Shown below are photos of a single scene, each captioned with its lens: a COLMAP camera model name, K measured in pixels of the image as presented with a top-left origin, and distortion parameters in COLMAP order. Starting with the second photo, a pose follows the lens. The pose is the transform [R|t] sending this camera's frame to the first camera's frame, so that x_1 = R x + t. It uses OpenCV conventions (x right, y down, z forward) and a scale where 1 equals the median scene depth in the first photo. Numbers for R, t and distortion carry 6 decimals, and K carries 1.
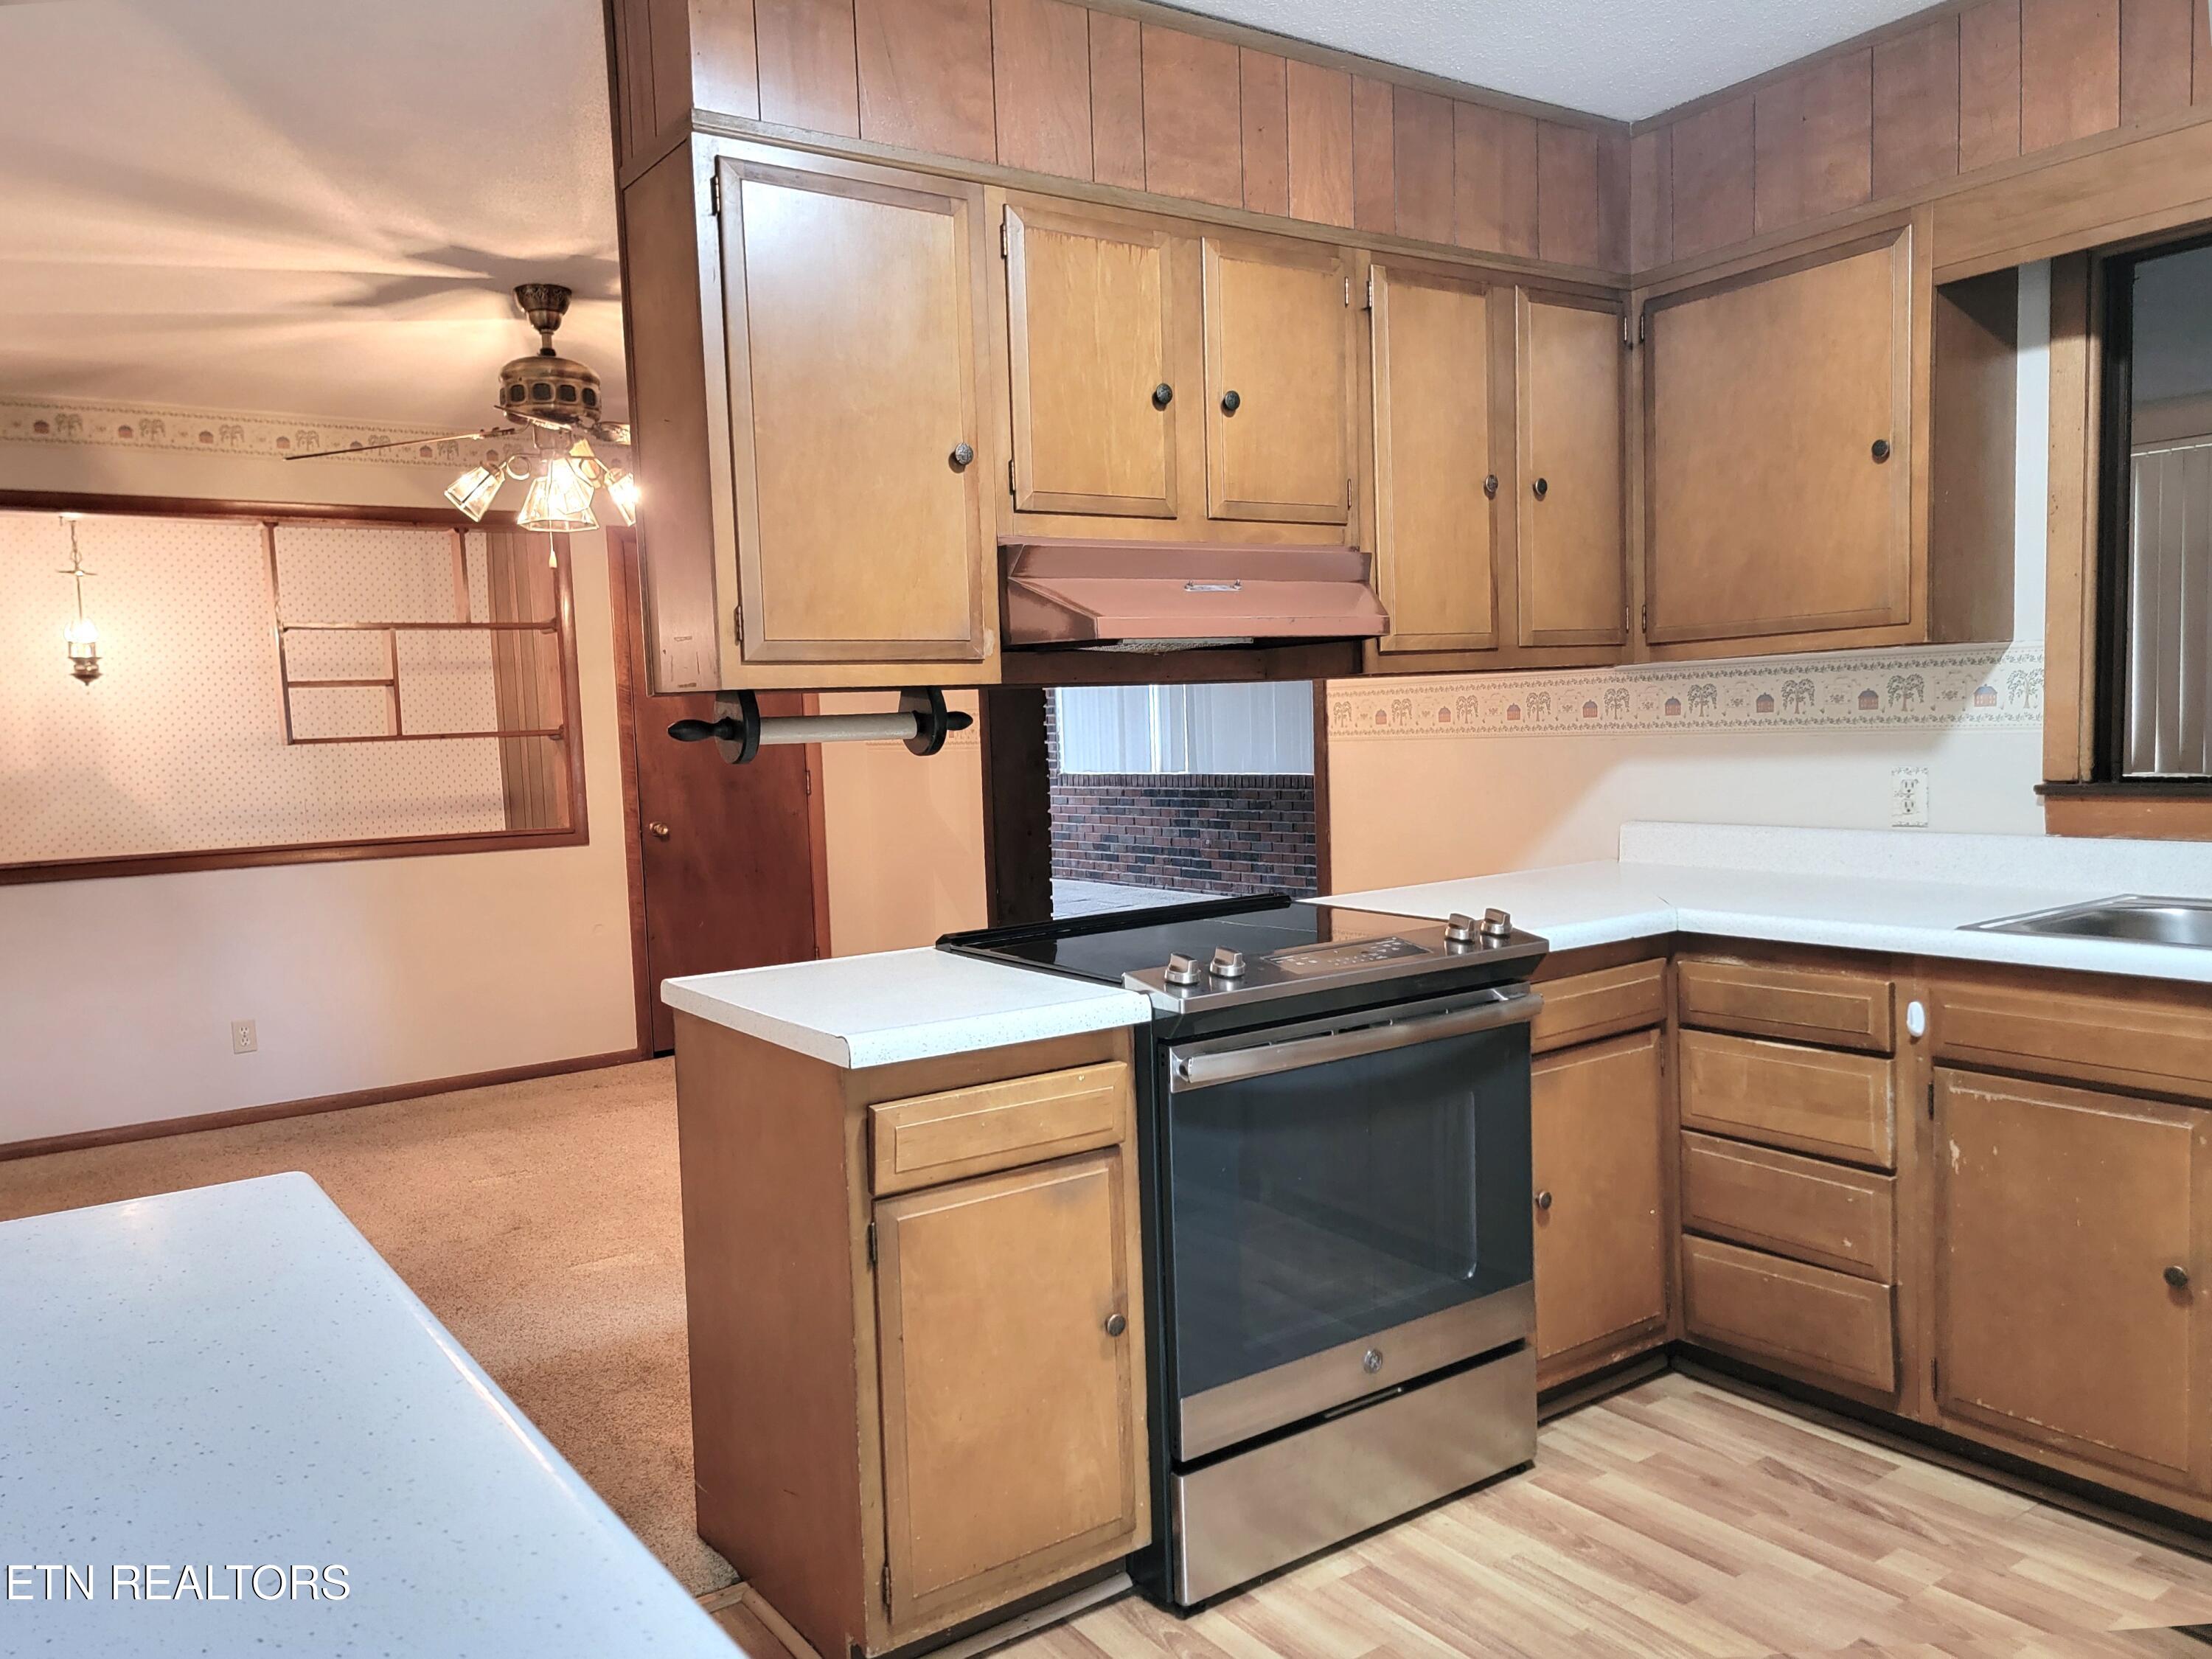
lens RADIAL K [[1568.8, 0, 1090.9], [0, 1568.8, 836.1], [0, 0, 1]] dist [0.007955, -0.026567]
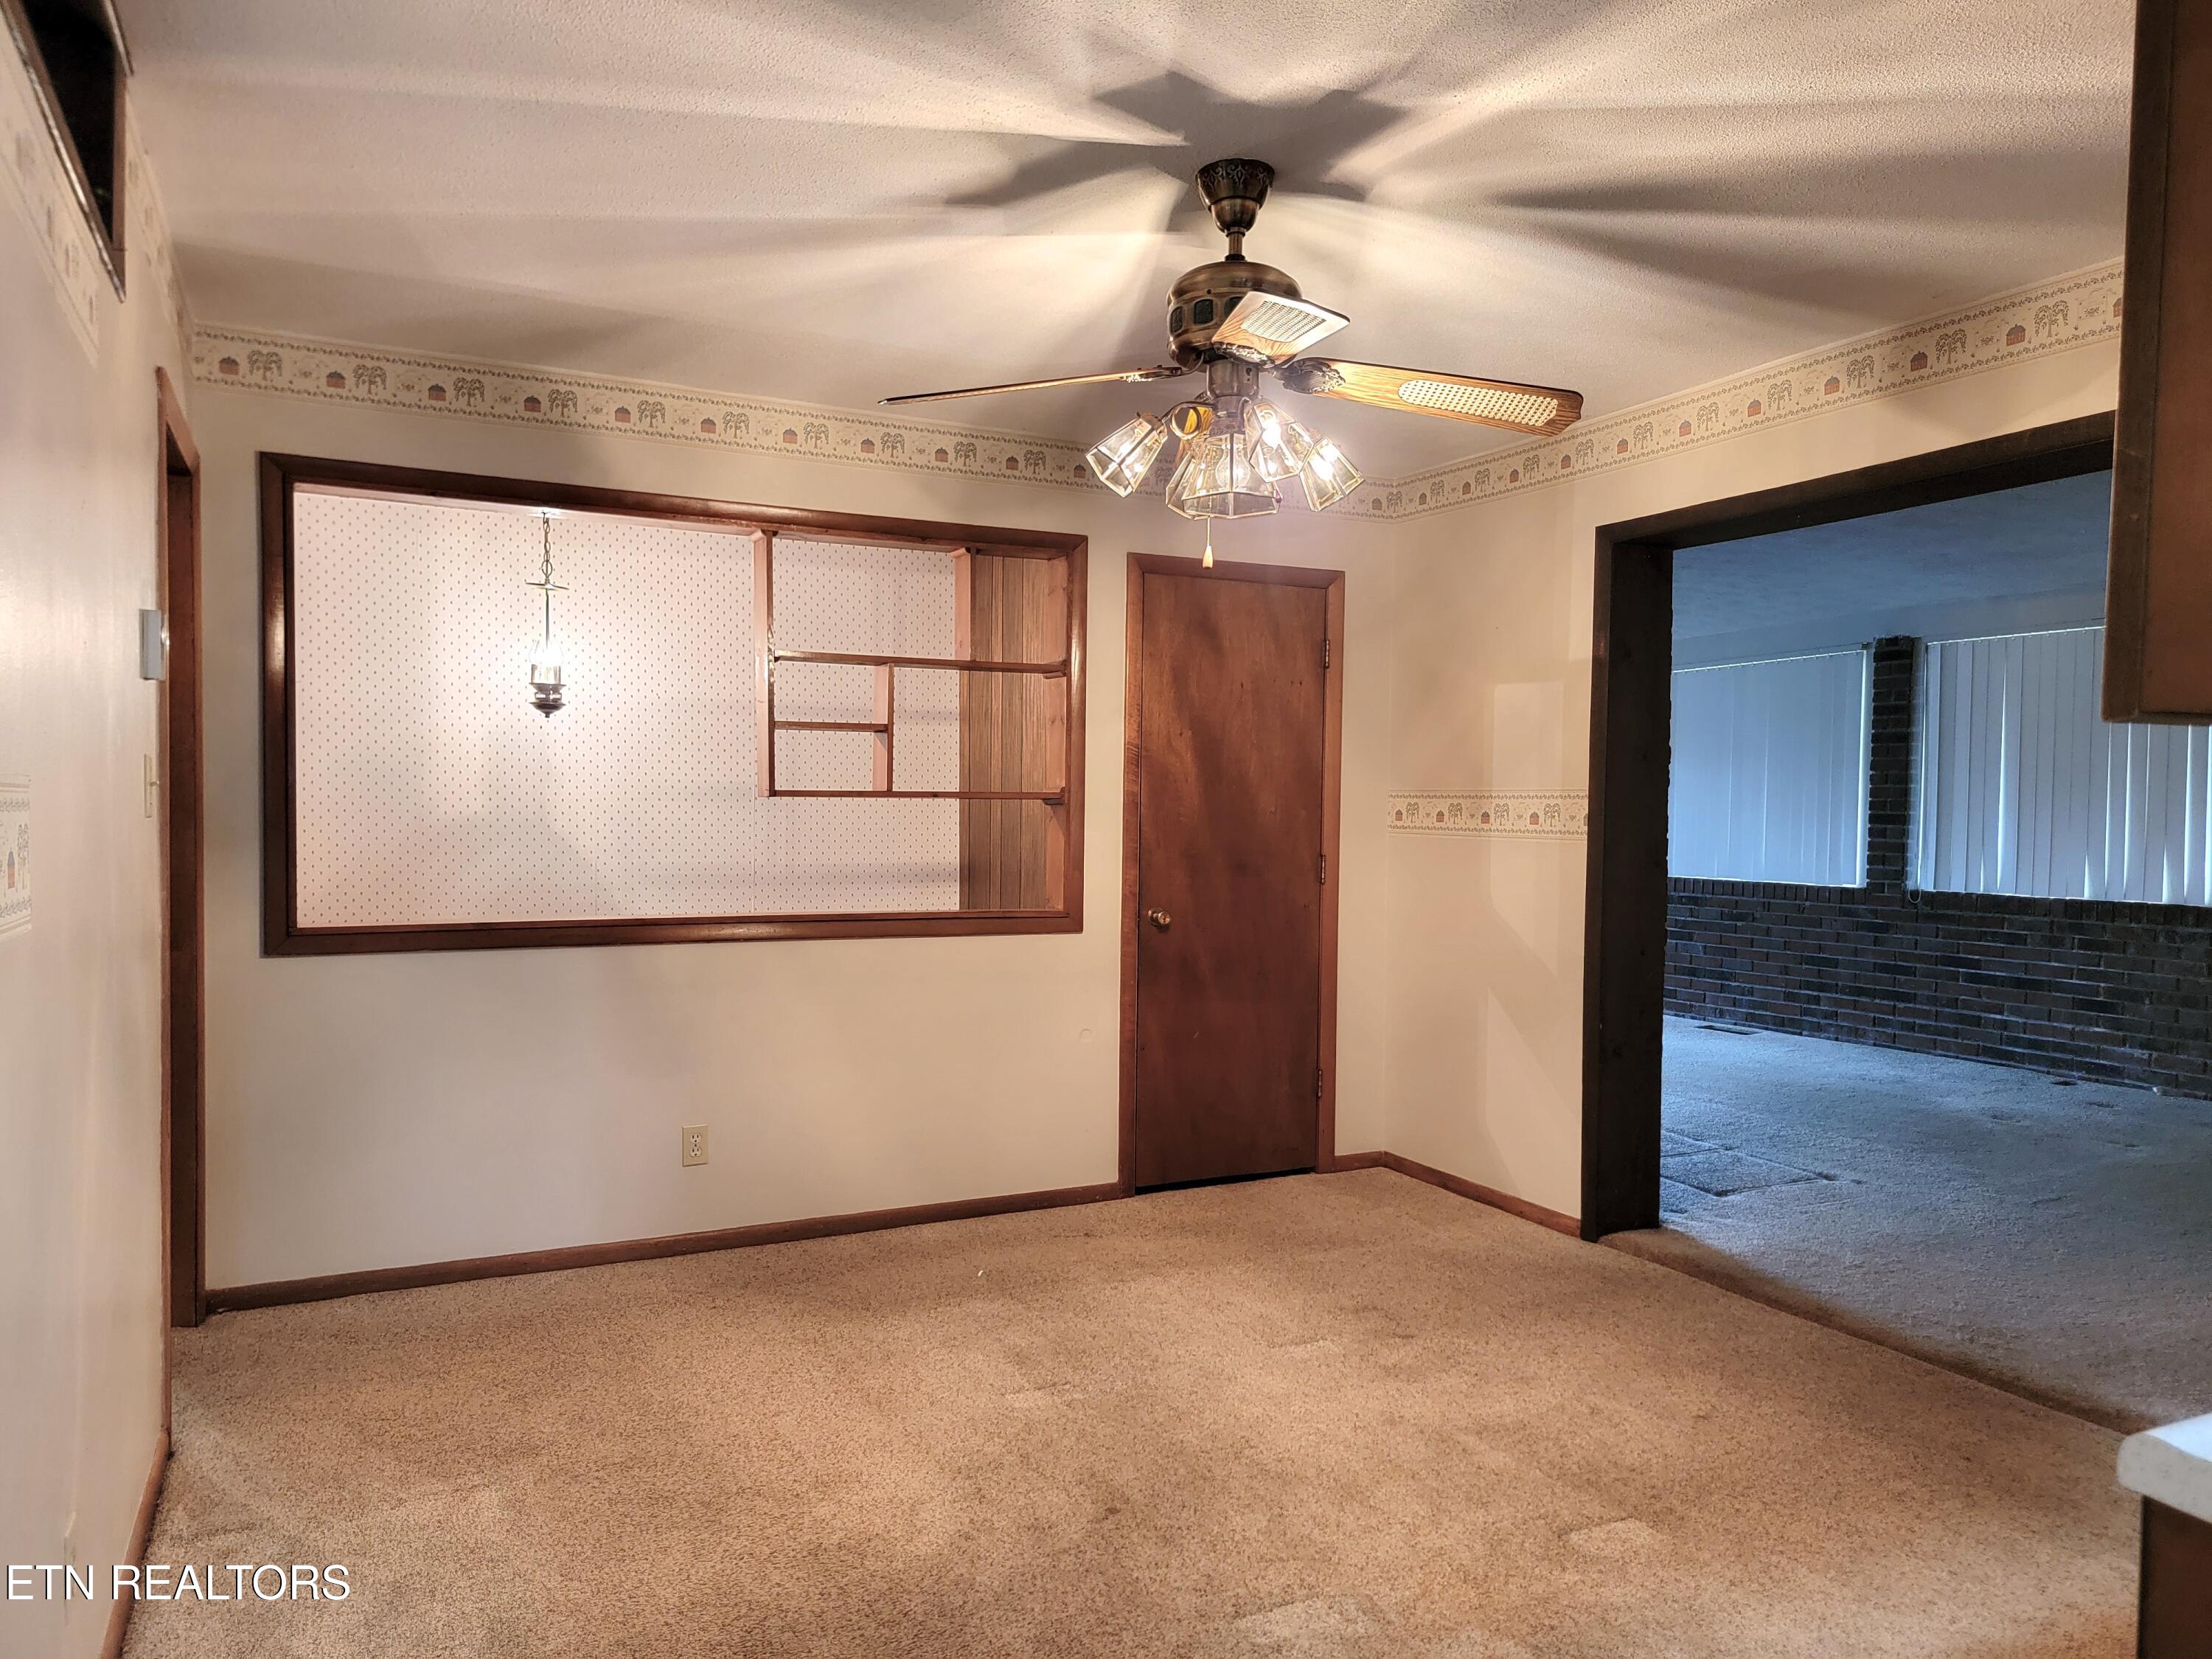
lens RADIAL K [[1568.8, 0, 1127.1], [0, 1568.8, 835.2], [0, 0, 1]] dist [0.007955, -0.026567]
pose [[0.983545, 0.049408, -0.173774, -0.170316], [-0.058362, 0.997198, -0.046797, -0.009462], [0.170975, 0.056169, 0.983673, 0.204610]]
